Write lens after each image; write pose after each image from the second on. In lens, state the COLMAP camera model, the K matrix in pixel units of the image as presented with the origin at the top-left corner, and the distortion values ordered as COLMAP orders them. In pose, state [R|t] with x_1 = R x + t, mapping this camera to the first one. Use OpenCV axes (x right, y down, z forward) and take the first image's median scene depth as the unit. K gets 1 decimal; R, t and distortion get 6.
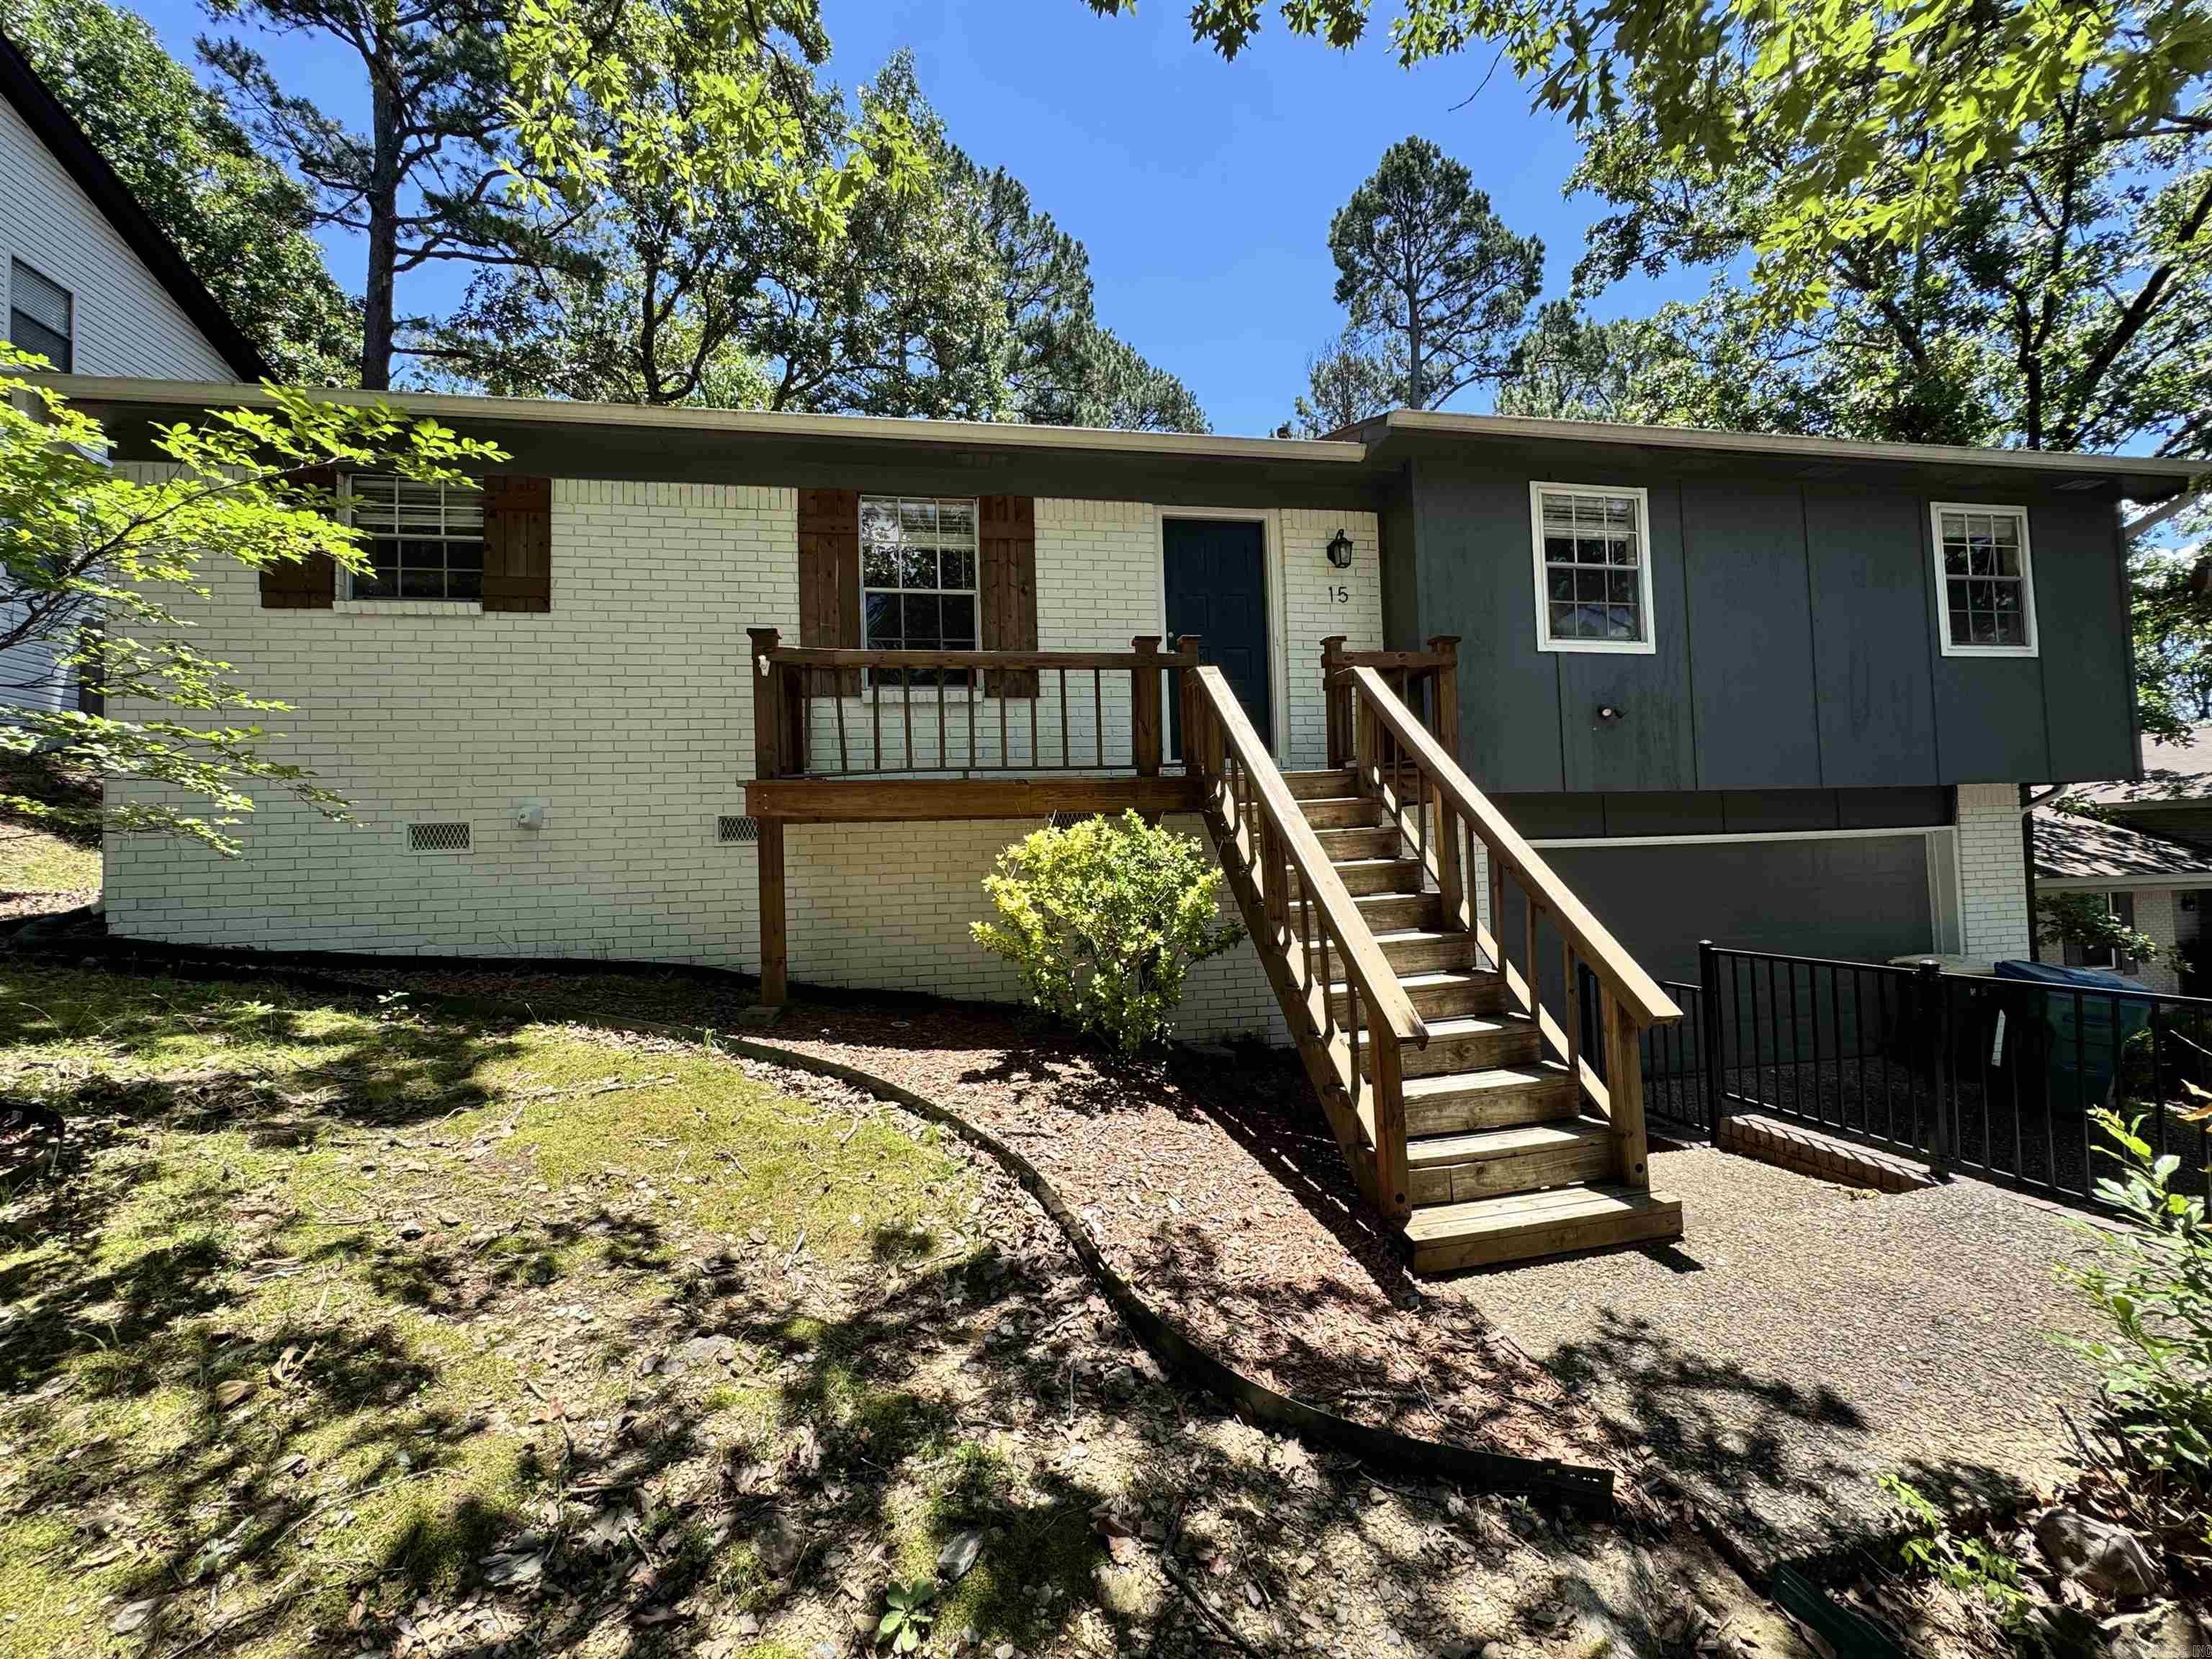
lens RADIAL K [[887.5, 0, 1108.8], [0, 887.5, 826.4], [0, 0, 1]] dist [-0.001655, -0.000058]
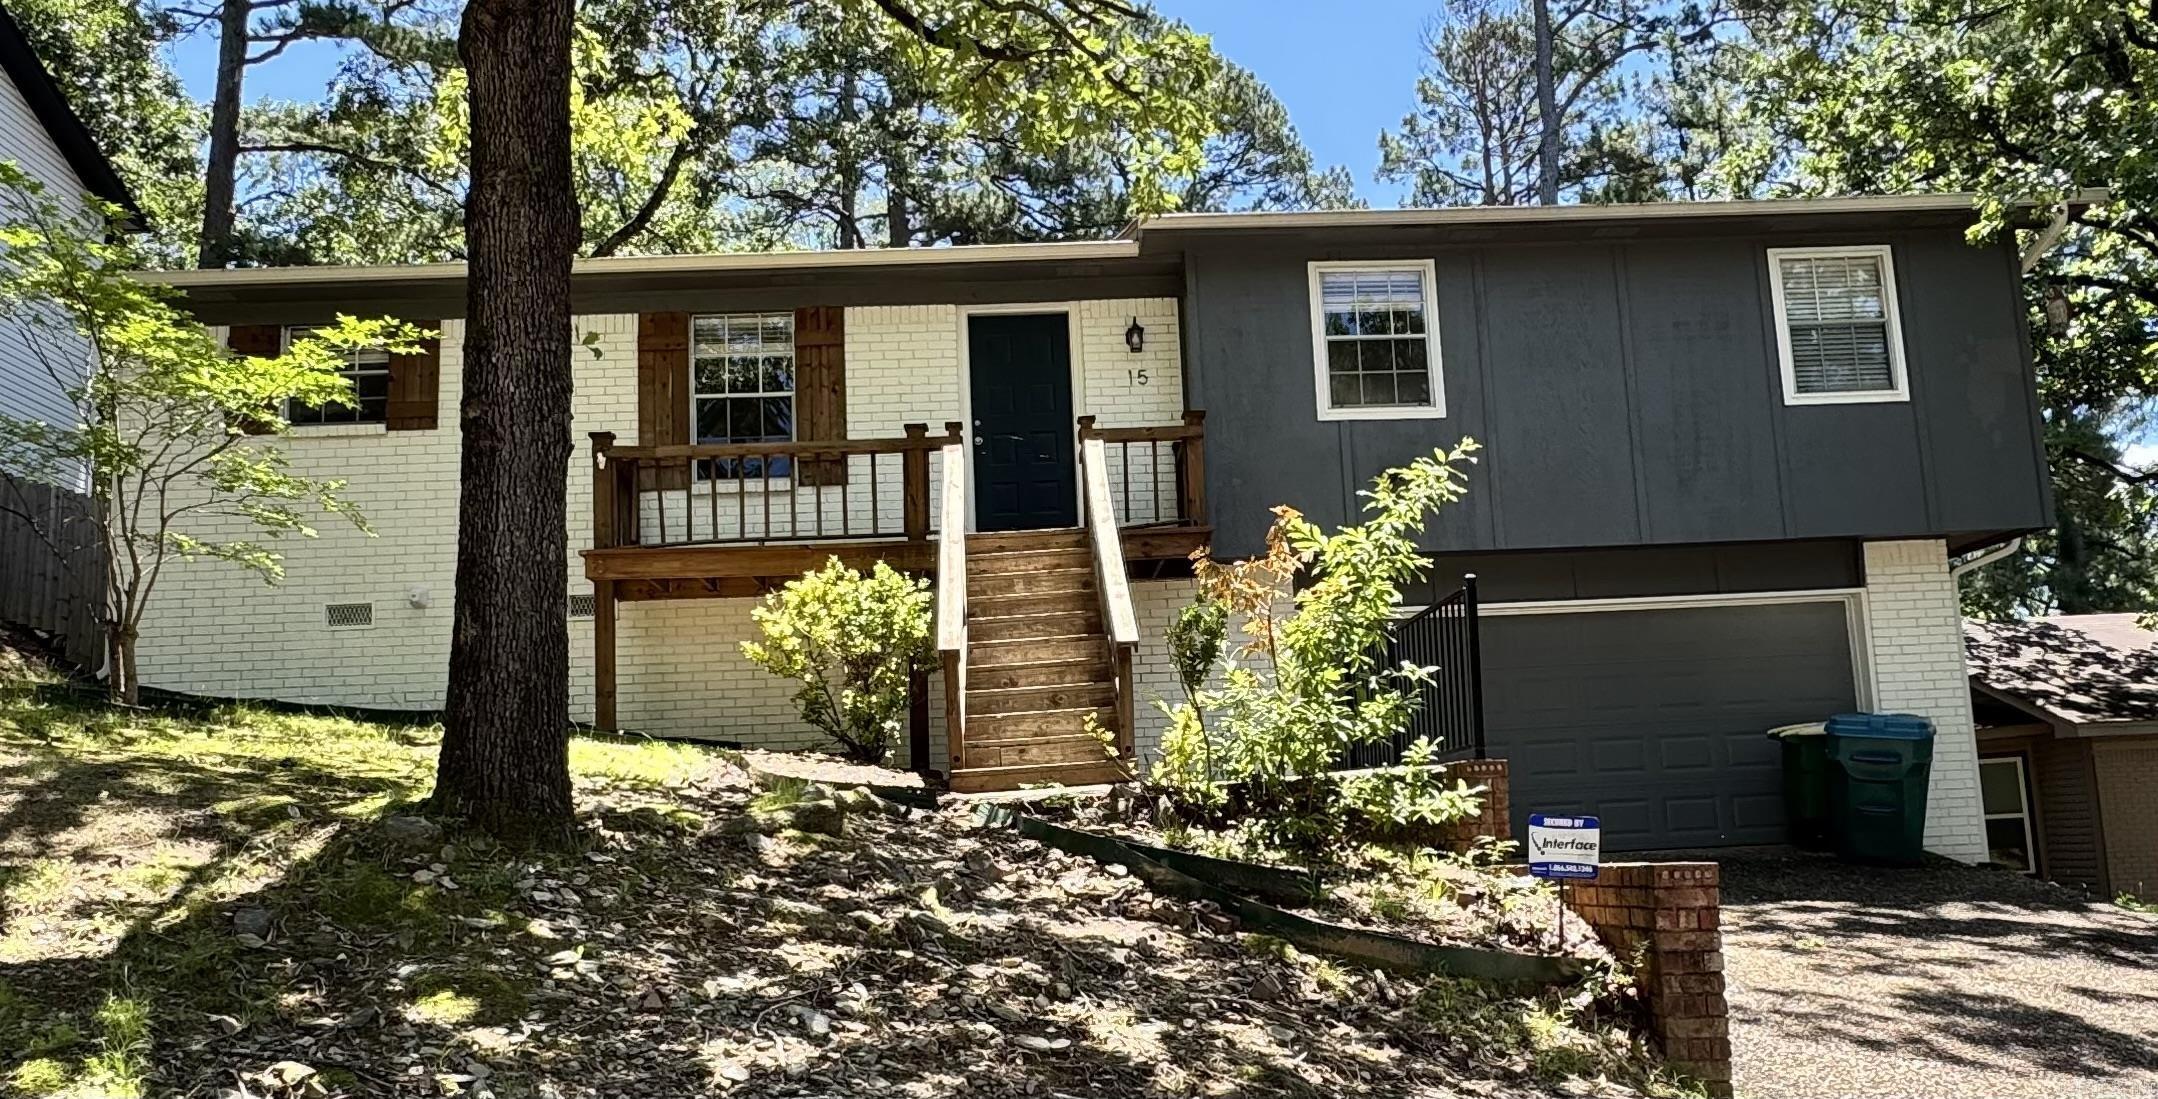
lens RADIAL K [[1599.3, 0, 1075.0], [0, 1599.3, 636.2], [0, 0, 1]] dist [-0.001606, 0.002911]
pose [[0.989897, -0.031735, -0.138189, 0.462033], [0.018005, 0.994875, -0.099494, 0.241145], [0.140638, 0.096000, 0.985396, -0.884416]]
